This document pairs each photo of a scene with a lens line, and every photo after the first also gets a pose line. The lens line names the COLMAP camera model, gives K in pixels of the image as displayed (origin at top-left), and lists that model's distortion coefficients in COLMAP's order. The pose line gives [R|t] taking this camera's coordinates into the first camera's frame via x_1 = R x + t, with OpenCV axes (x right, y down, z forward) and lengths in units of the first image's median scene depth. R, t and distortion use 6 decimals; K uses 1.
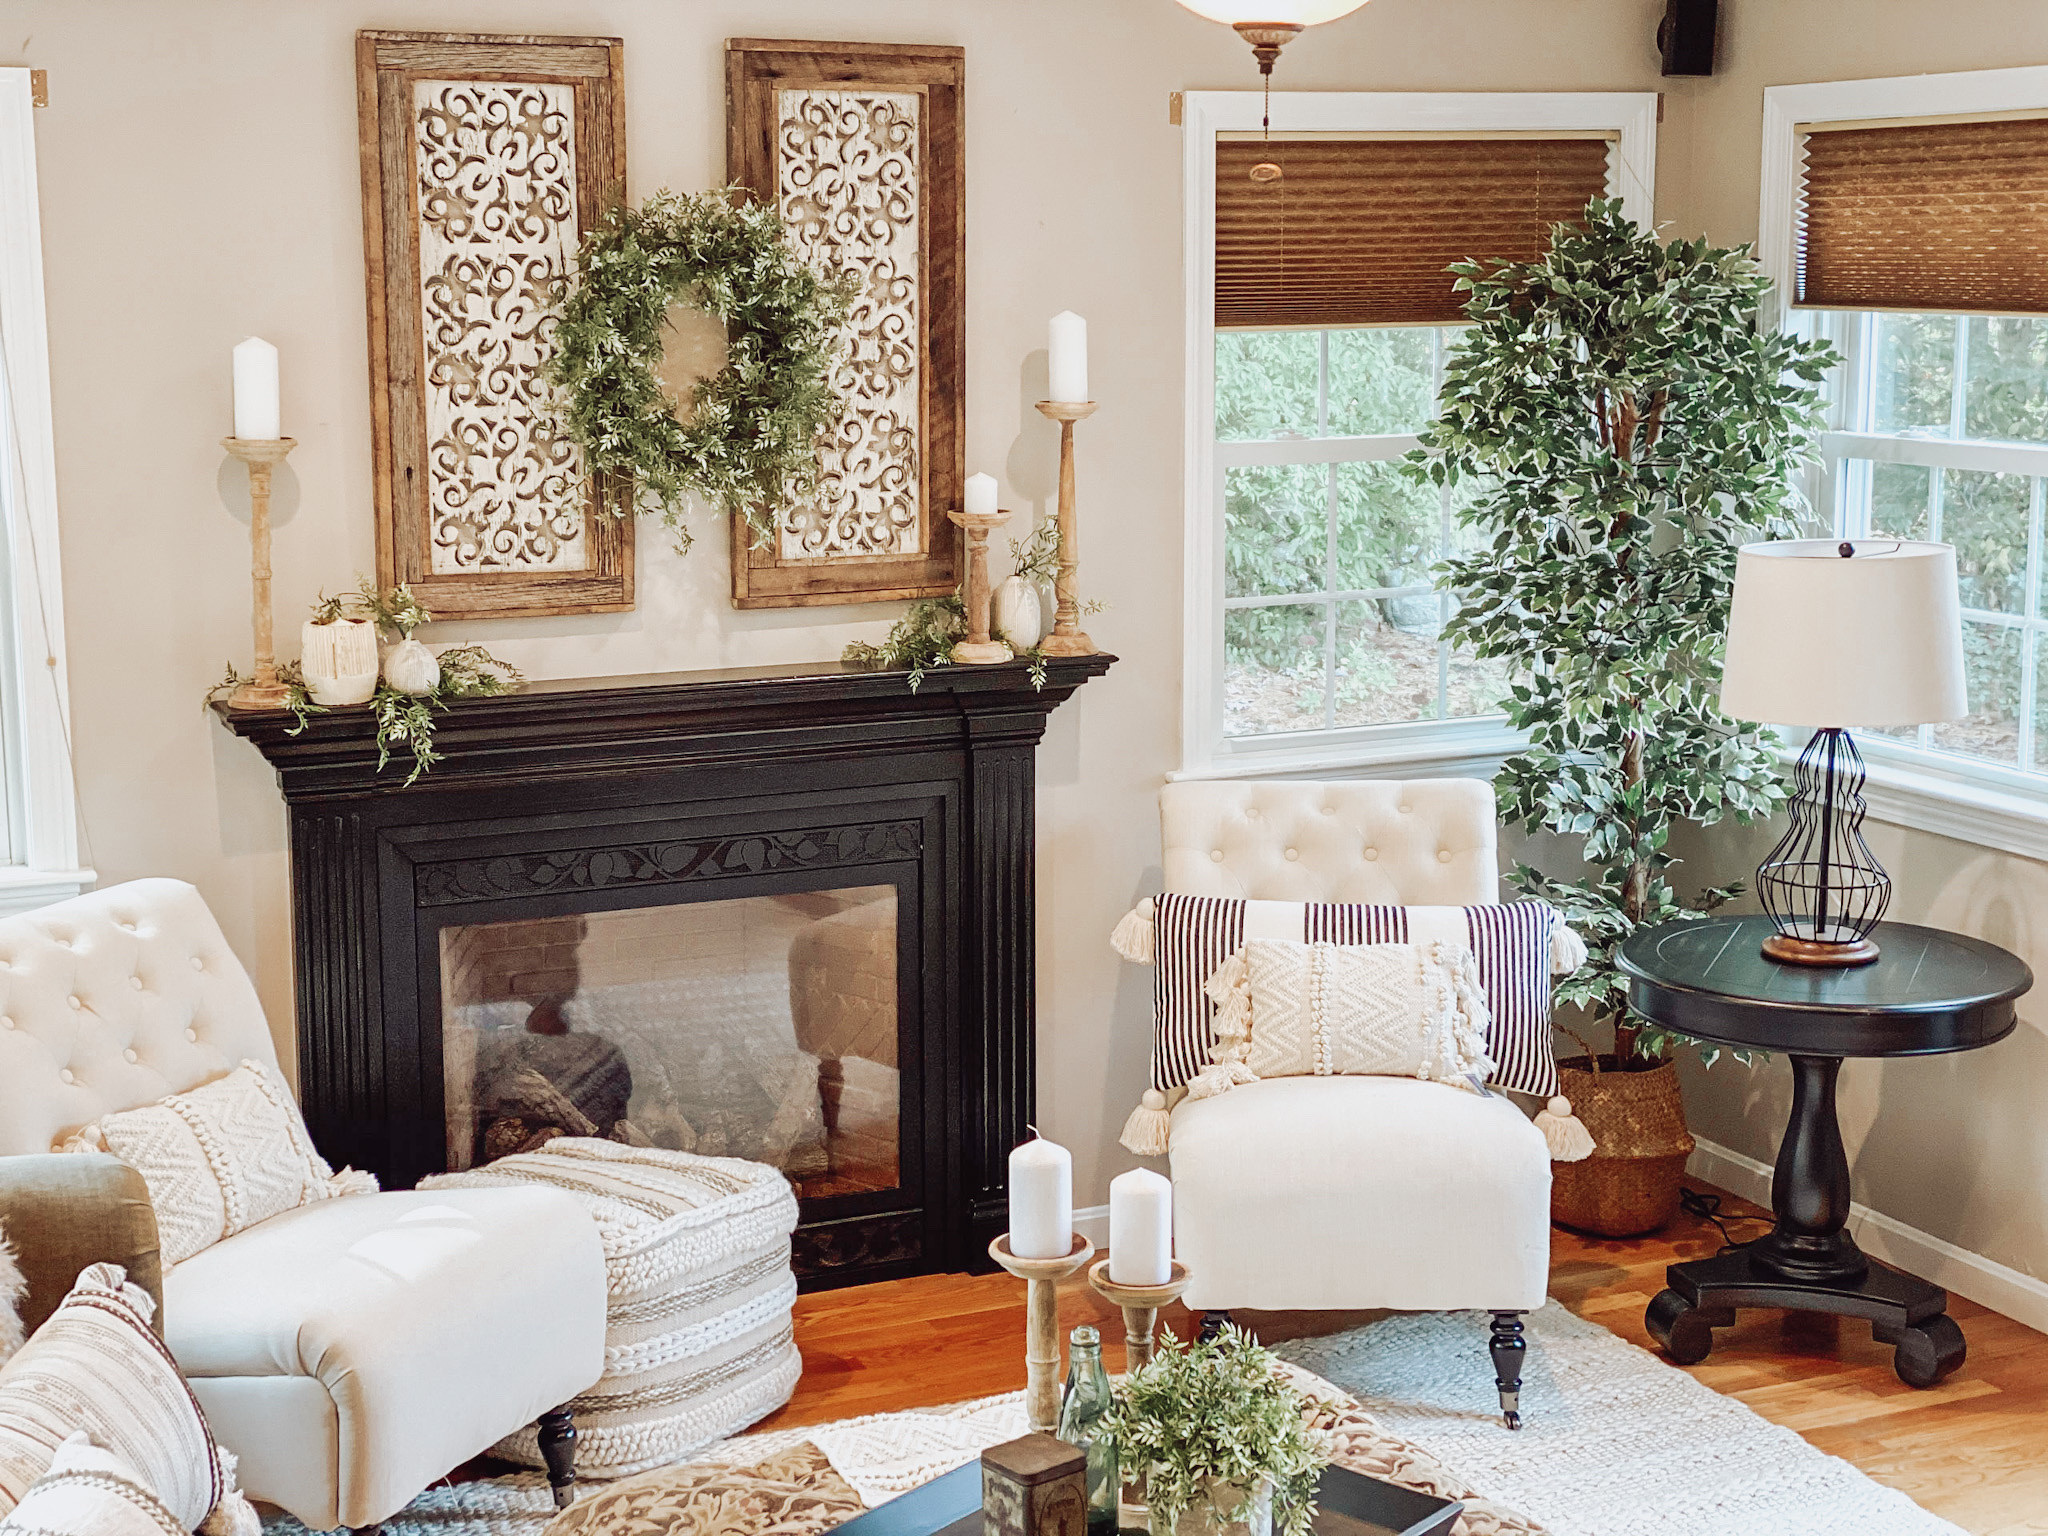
lens RADIAL K [[3129.9, 0, 1024.0], [0, 3129.9, 768.0], [0, 0, 1]] dist [0.205381, -0.514934]
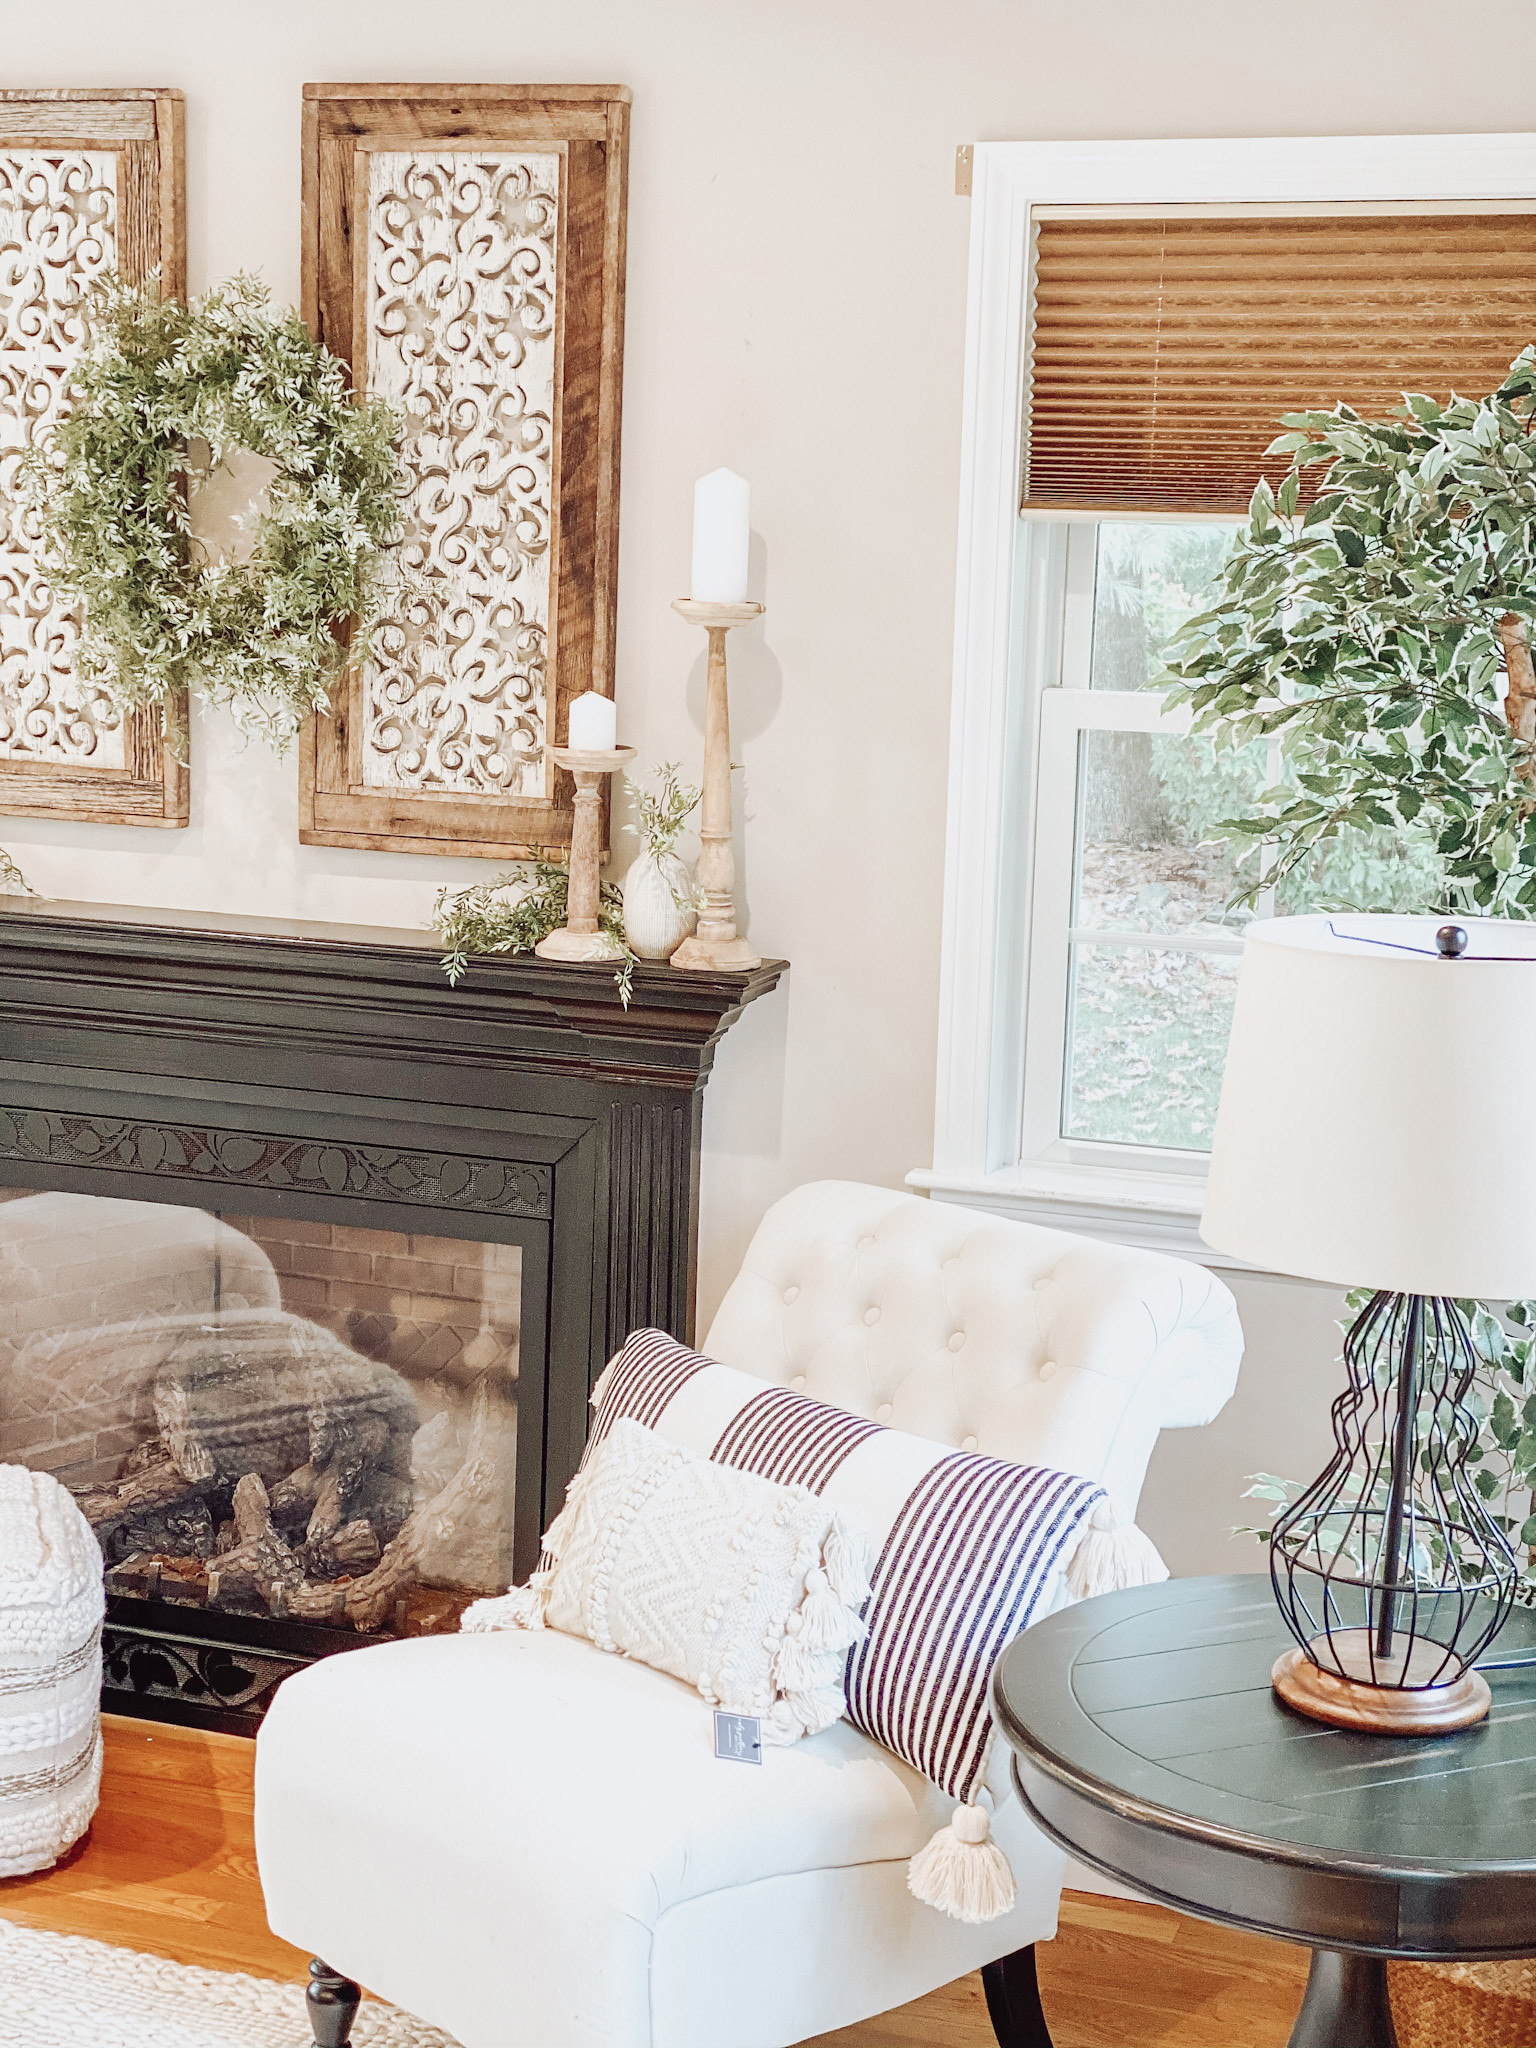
lens RADIAL K [[3129.9, 0, 768.0], [0, 3129.9, 1024.0], [0, 0, 1]] dist [0.205381, -0.514934]
pose [[0.703661, 0.146222, -0.695328, 0.528357], [-0.152460, 0.986874, 0.053244, -0.065558], [0.693986, 0.068544, 0.716718, 0.536086]]
